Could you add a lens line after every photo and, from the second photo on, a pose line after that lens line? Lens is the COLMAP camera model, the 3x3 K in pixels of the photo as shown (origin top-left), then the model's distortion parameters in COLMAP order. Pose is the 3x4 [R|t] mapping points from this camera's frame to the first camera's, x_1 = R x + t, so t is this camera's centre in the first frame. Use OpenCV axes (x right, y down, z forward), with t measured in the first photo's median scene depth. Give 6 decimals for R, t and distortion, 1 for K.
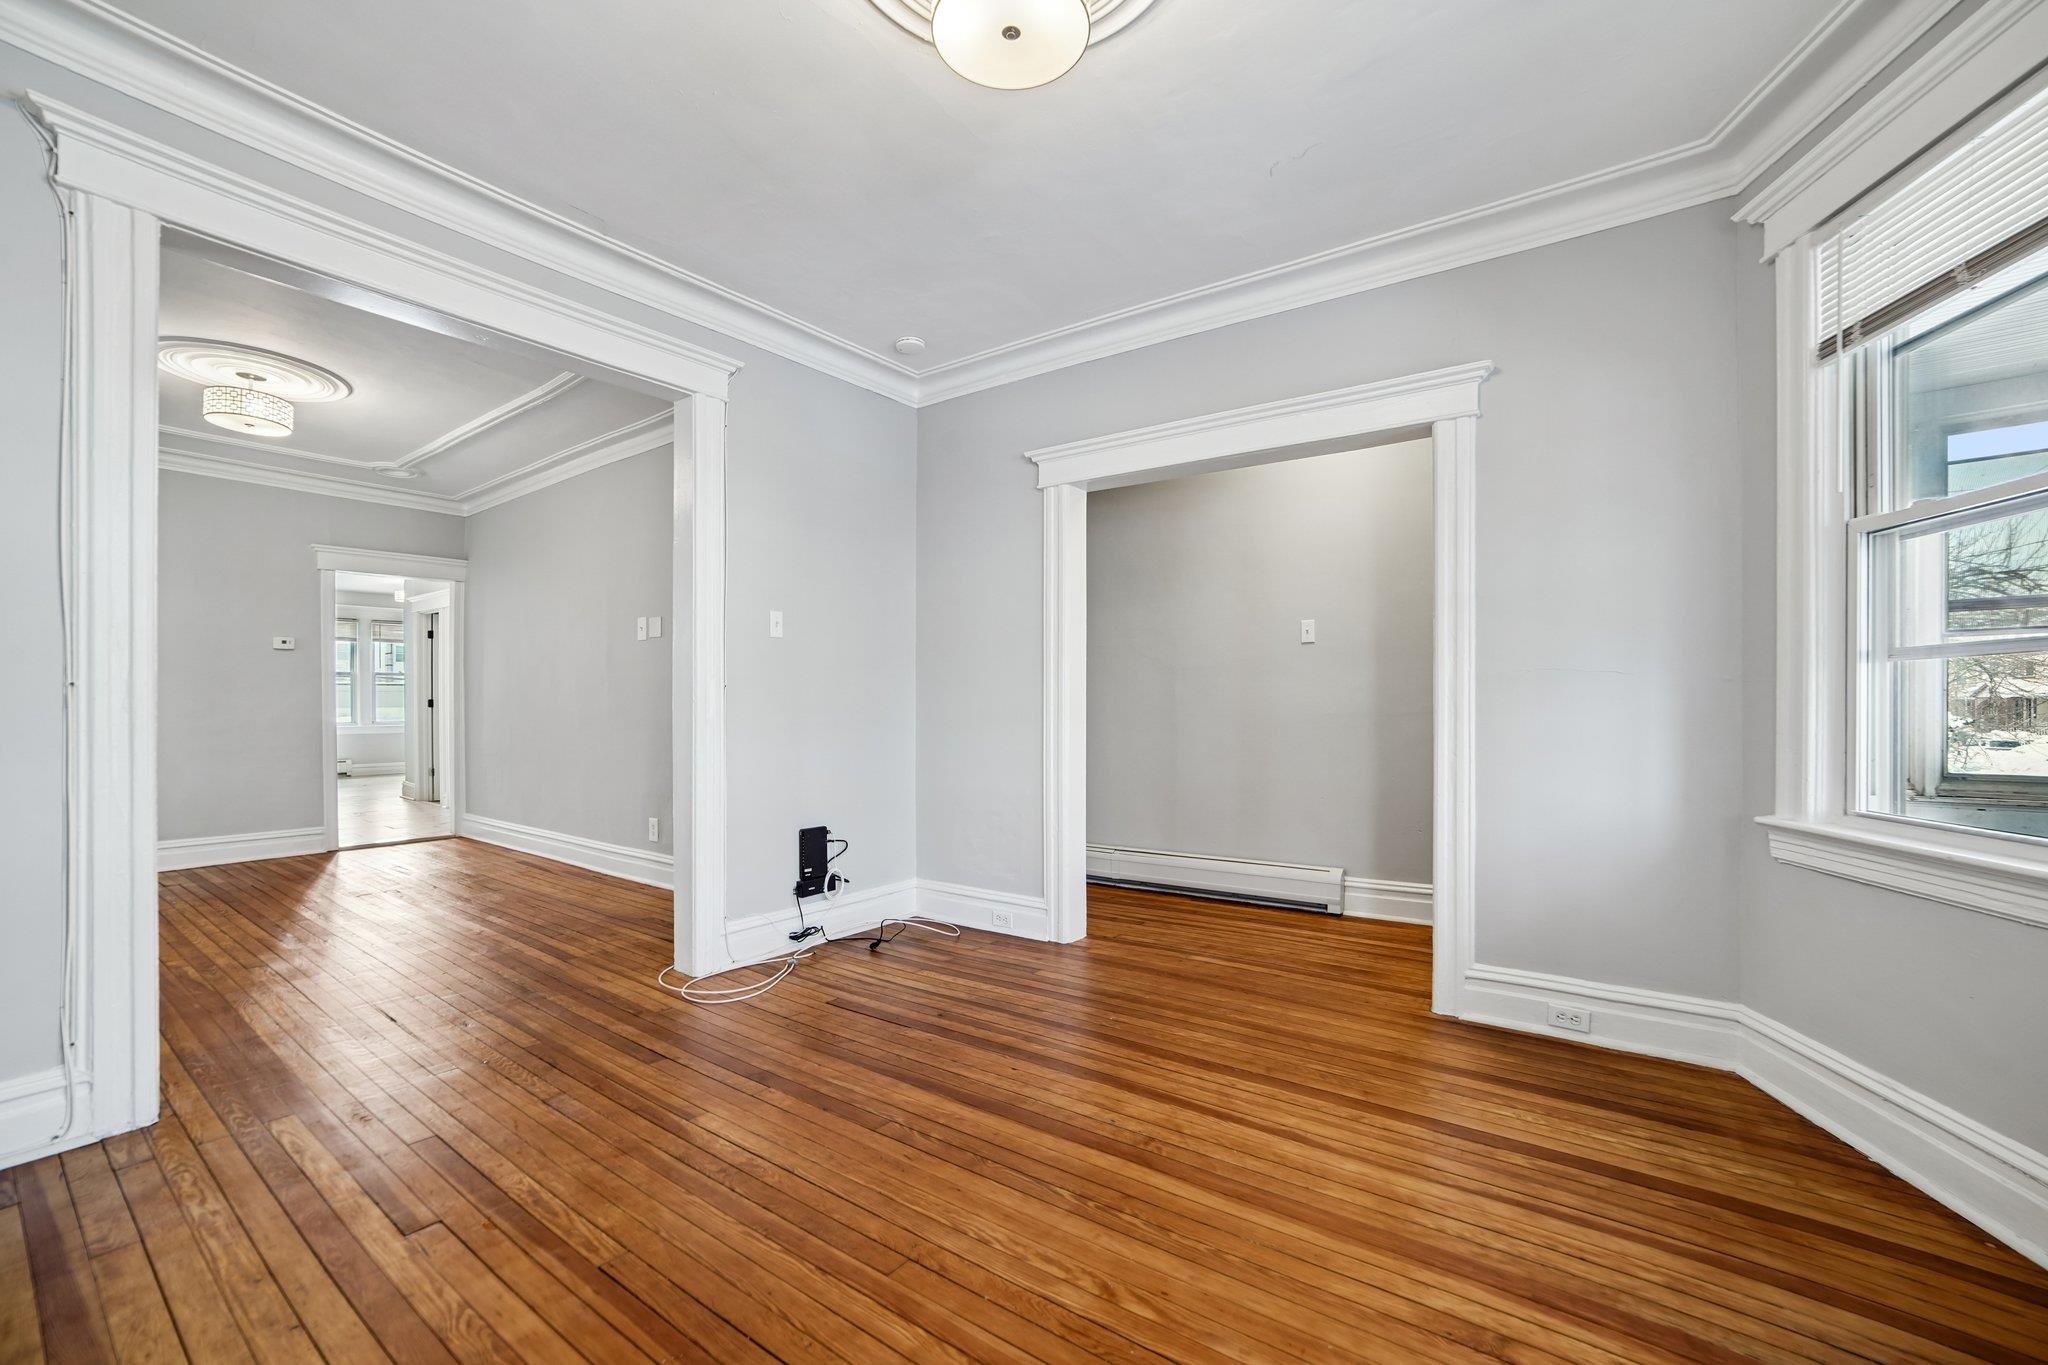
lens RADIAL K [[857.2, 0, 1030.5], [0, 857.2, 716.0], [0, 0, 1]] dist [-0.108953, 0.048205]
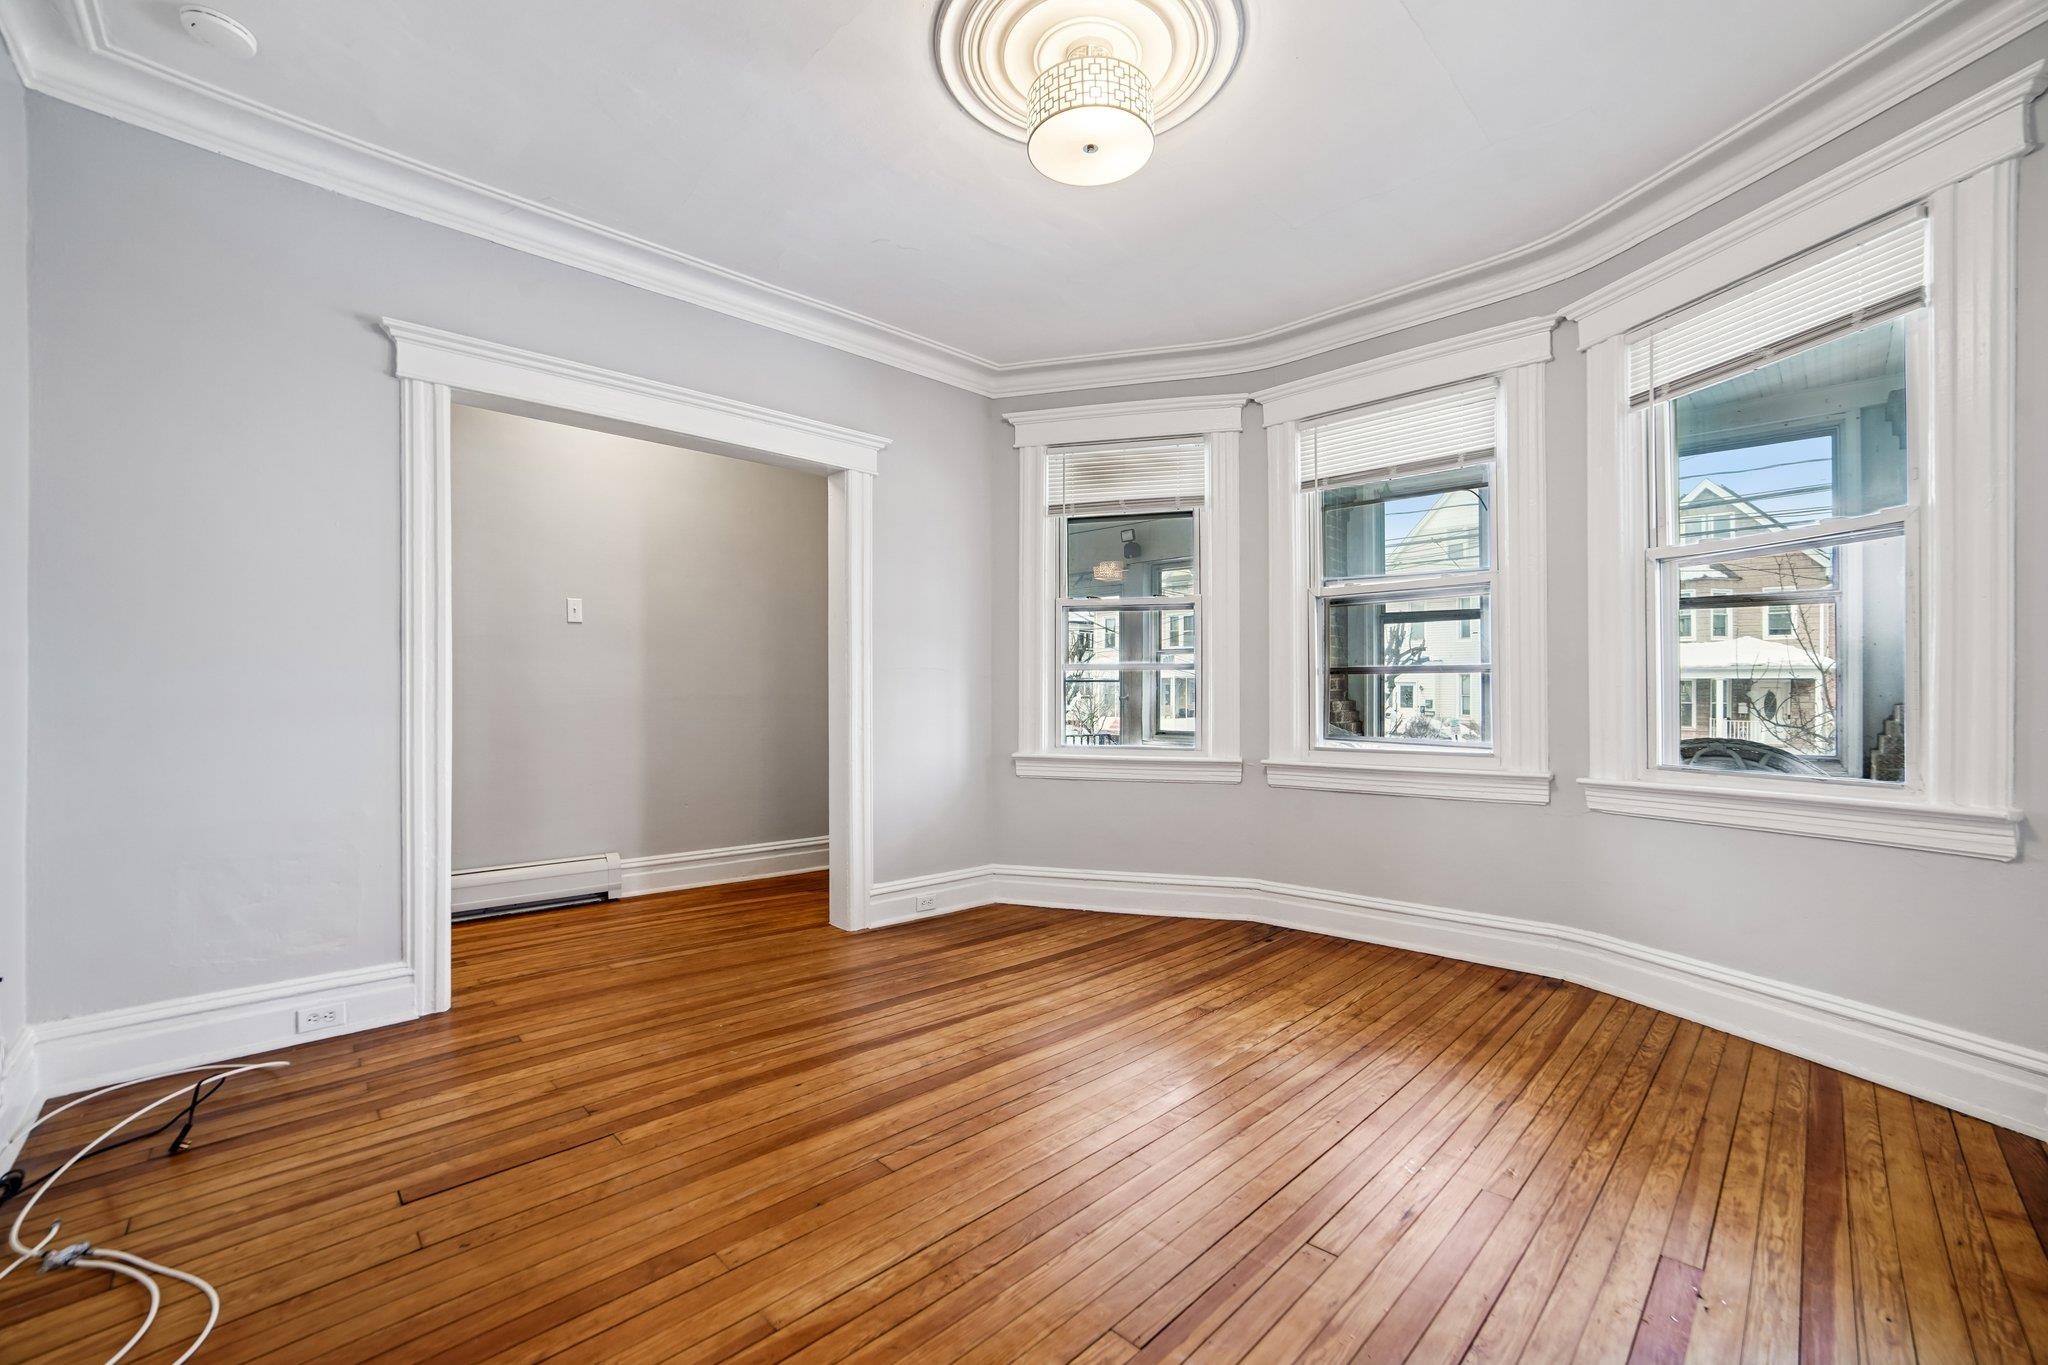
lens RADIAL K [[830.8, 0, 1020.3], [0, 830.8, 707.2], [0, 0, 1]] dist [-0.118723, 0.041955]
pose [[0.162790, -0.005032, 0.986648, -0.549796], [0.006244, 0.999972, 0.004069, 0.008771], [-0.986641, 0.005498, 0.162816, 0.416822]]
